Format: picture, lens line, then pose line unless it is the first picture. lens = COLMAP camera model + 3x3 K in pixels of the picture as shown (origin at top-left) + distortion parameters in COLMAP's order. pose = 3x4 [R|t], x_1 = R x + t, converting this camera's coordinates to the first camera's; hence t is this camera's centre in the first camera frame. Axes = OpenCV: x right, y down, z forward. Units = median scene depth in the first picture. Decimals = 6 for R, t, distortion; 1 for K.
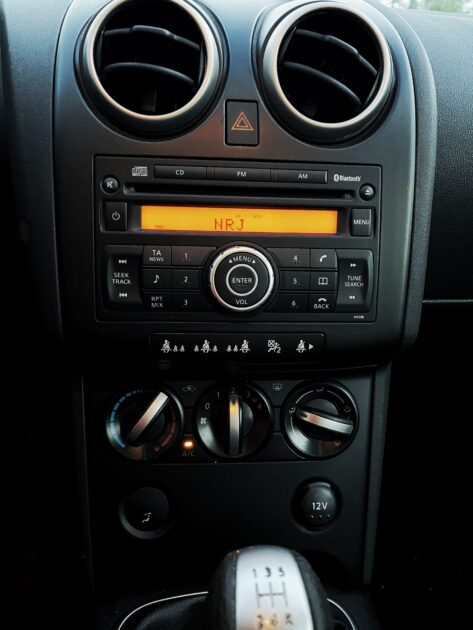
lens RADIAL K [[479.3, 0, 239.5], [0, 479.3, 323.3], [0, 0, 1]] dist [0.067888, -0.097113]
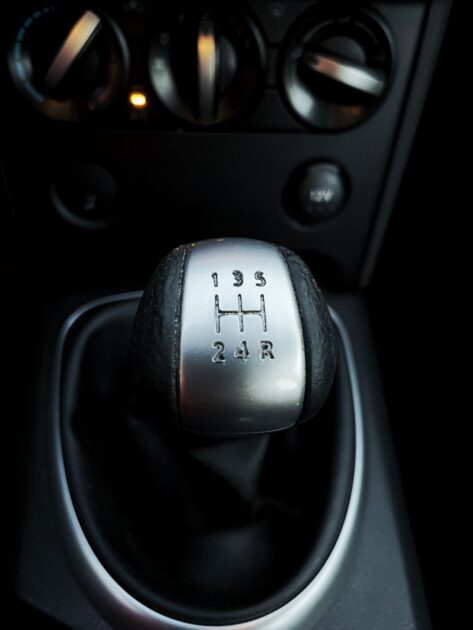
lens RADIAL K [[479.8, 0, 248.7], [0, 479.8, 313.5], [0, 0, 1]] dist [0.067992, -0.098999]
pose [[0.998998, 0.022324, 0.038779, 0.028092], [-0.039776, 0.840023, 0.541091, 0.128662], [-0.020496, -0.542091, 0.840070, 0.269017]]
